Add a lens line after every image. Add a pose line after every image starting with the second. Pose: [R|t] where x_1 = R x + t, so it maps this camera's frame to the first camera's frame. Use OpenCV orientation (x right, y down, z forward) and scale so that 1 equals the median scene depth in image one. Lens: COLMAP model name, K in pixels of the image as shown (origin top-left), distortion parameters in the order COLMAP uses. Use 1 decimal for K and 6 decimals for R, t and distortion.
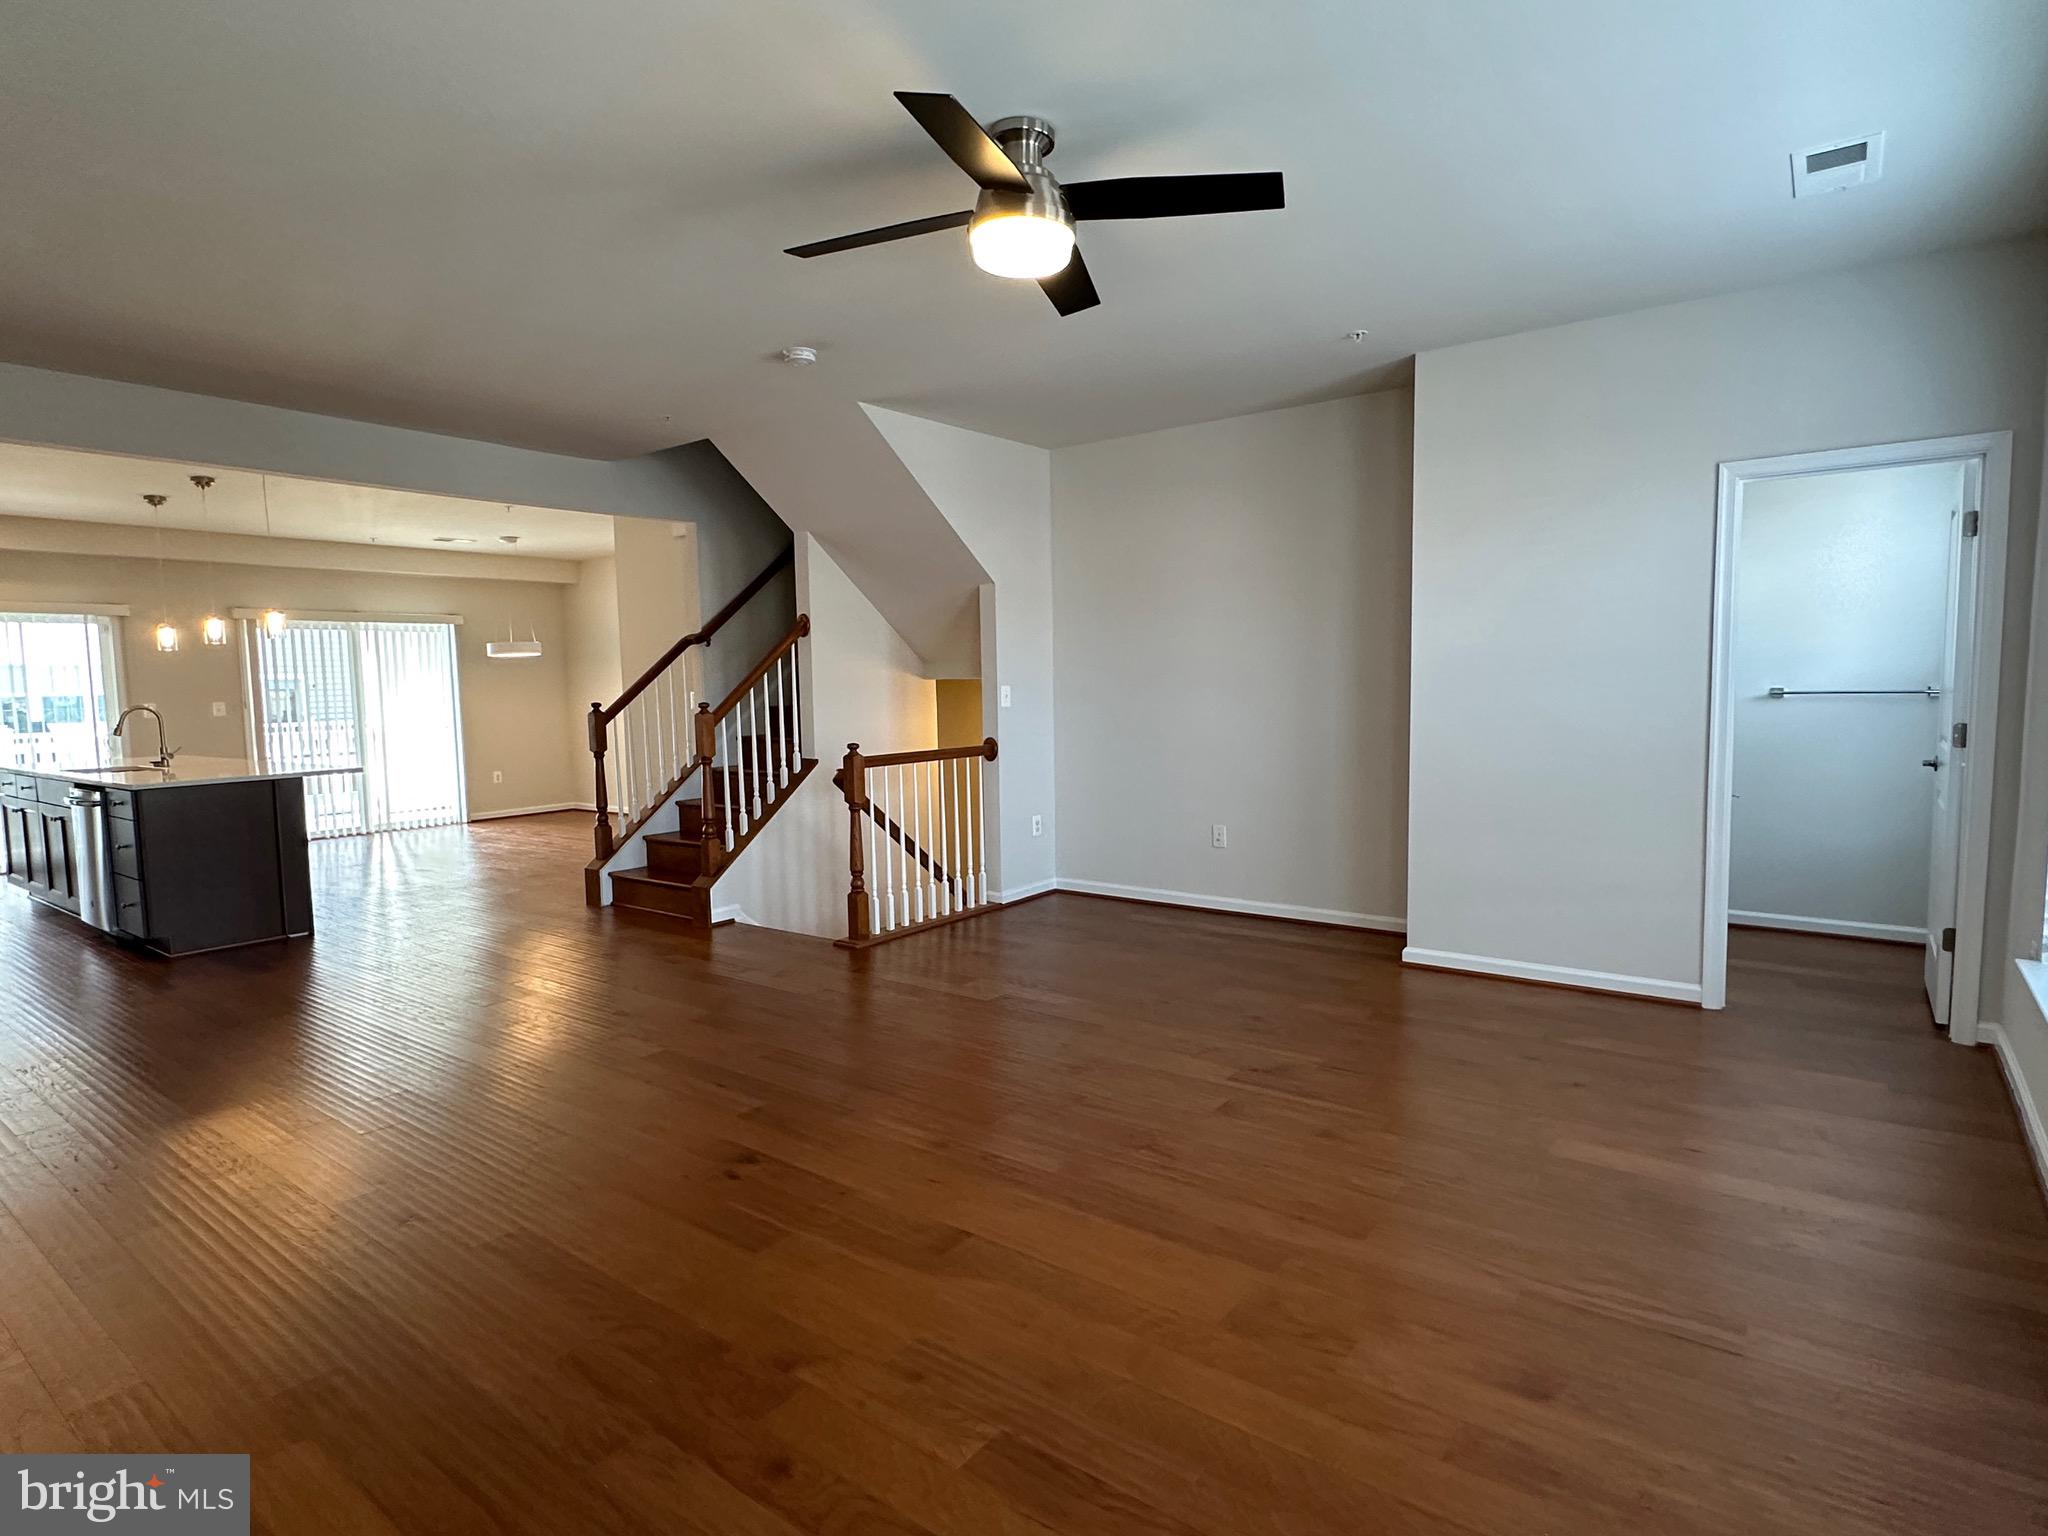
lens RADIAL K [[1092.1, 0, 1023.9], [0, 1092.1, 775.1], [0, 0, 1]] dist [-0.003790, 0.000901]
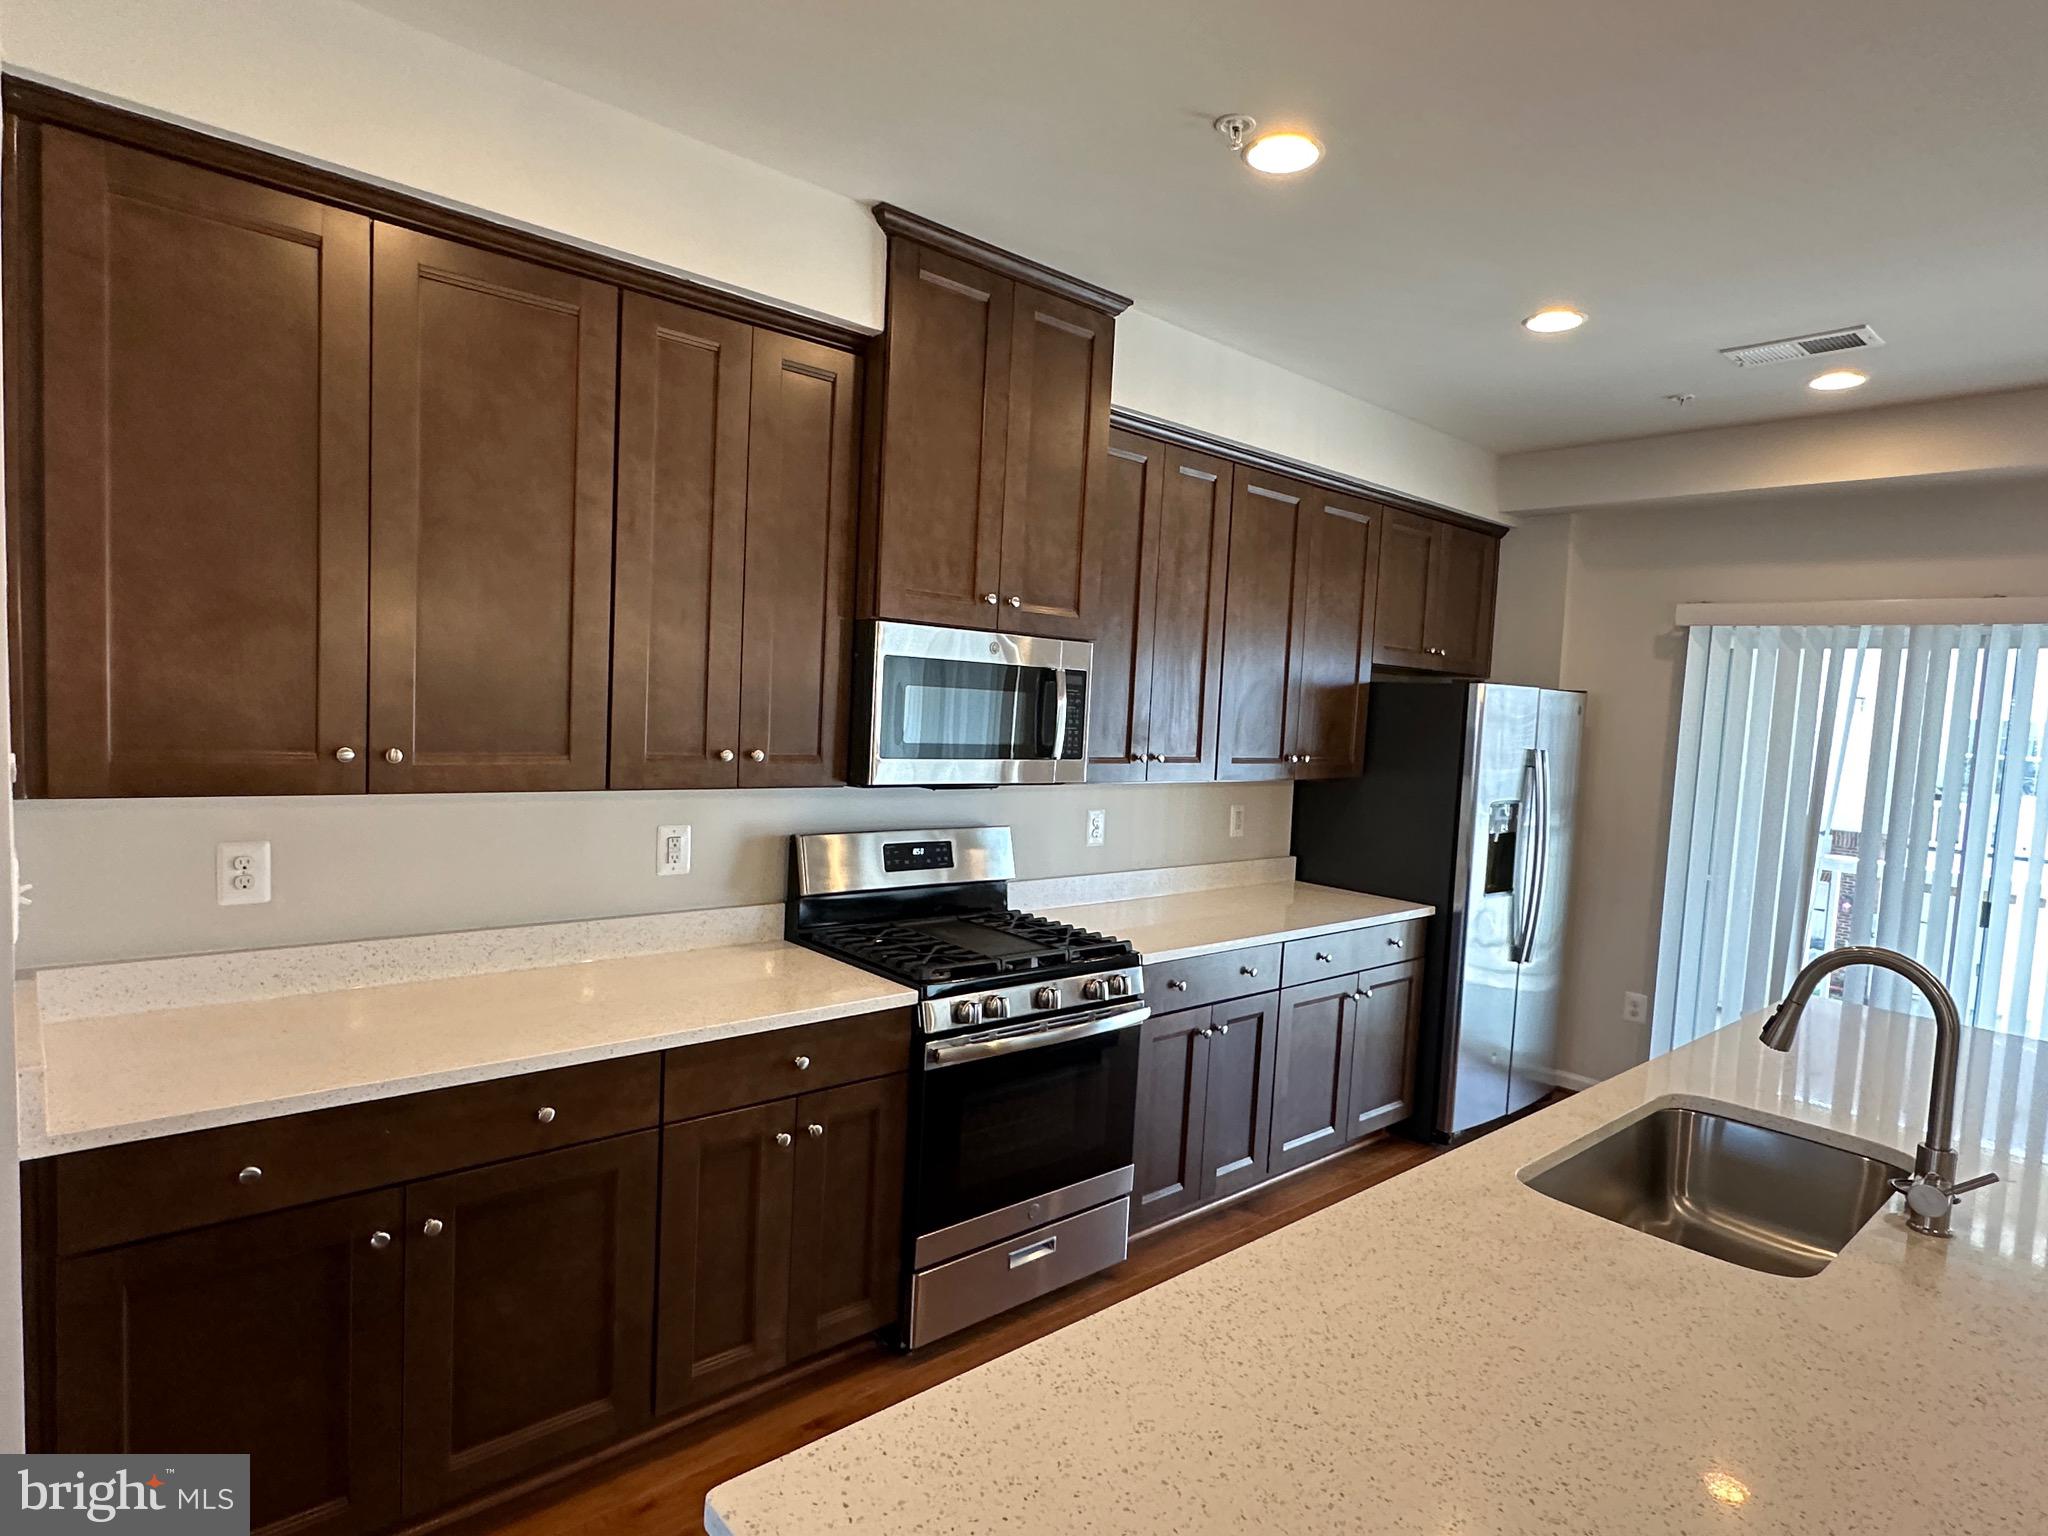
lens RADIAL K [[1122.3, 0, 1032.8], [0, 1122.3, 775.8], [0, 0, 1]] dist [0.001610, 0.002380]
pose [[-0.195662, 0.077714, -0.977587, -0.542947], [-0.134957, 0.985237, 0.105334, -0.104196], [0.971341, 0.152542, -0.182285, 0.871176]]
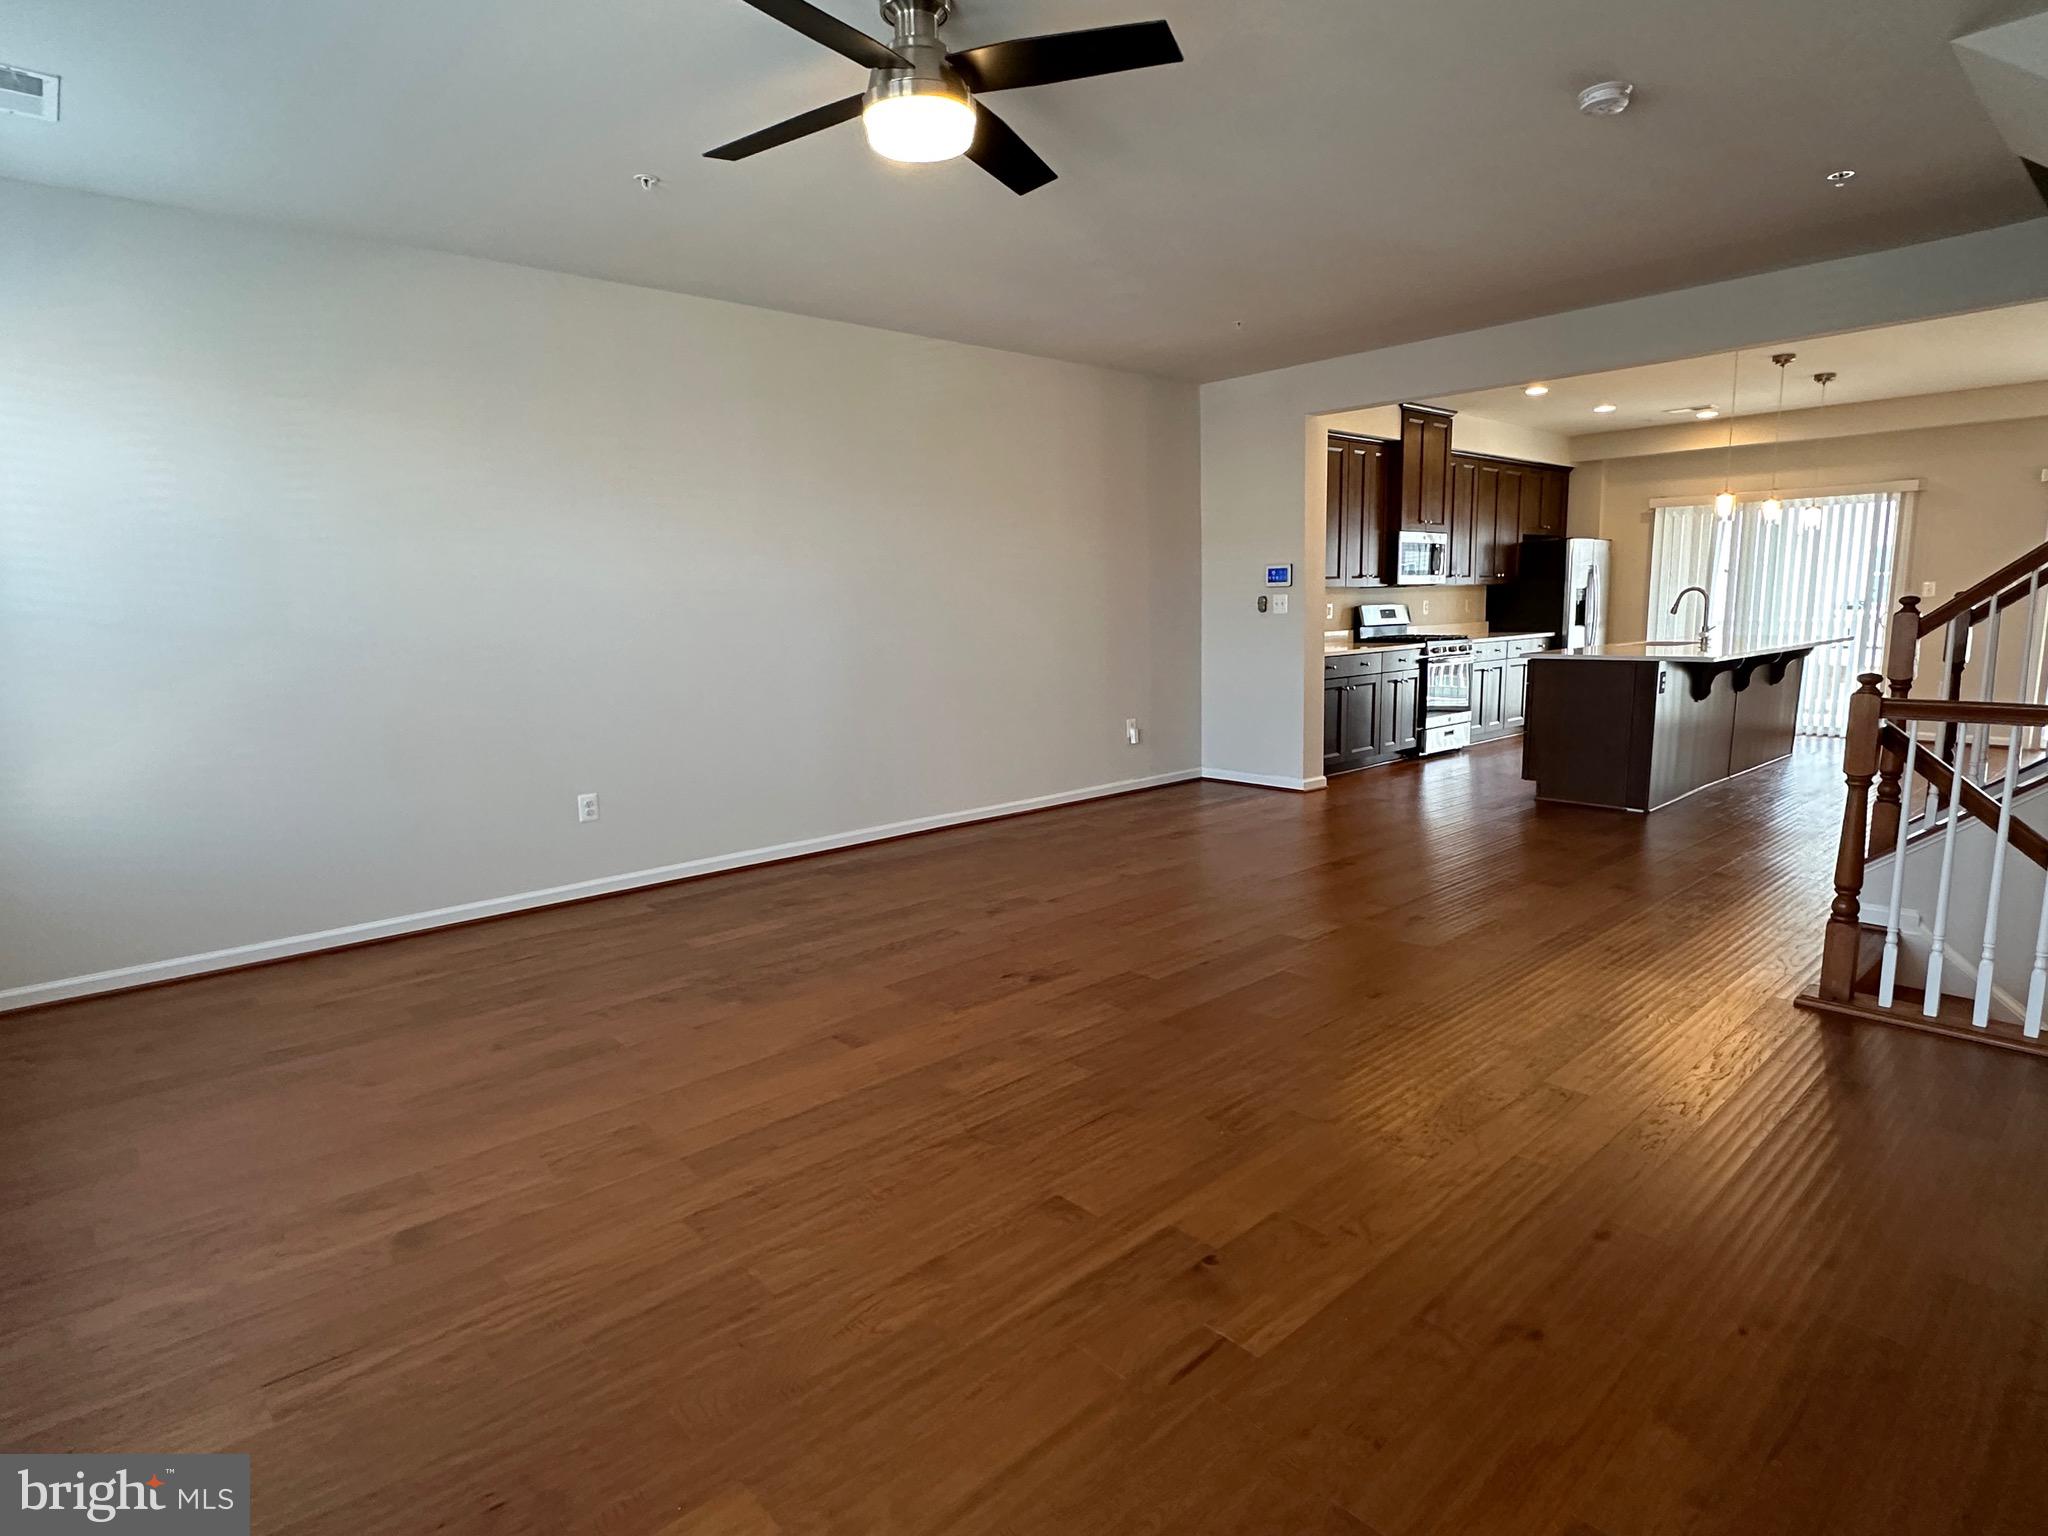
lens RADIAL K [[1092.1, 0, 1024.9], [0, 1092.1, 776.0], [0, 0, 1]] dist [-0.003790, 0.000901]
pose [[-0.190354, 0.180528, -0.964974, 0.423454], [-0.058404, 0.979123, 0.194696, -0.052709], [0.979977, 0.093420, -0.175836, 0.555925]]
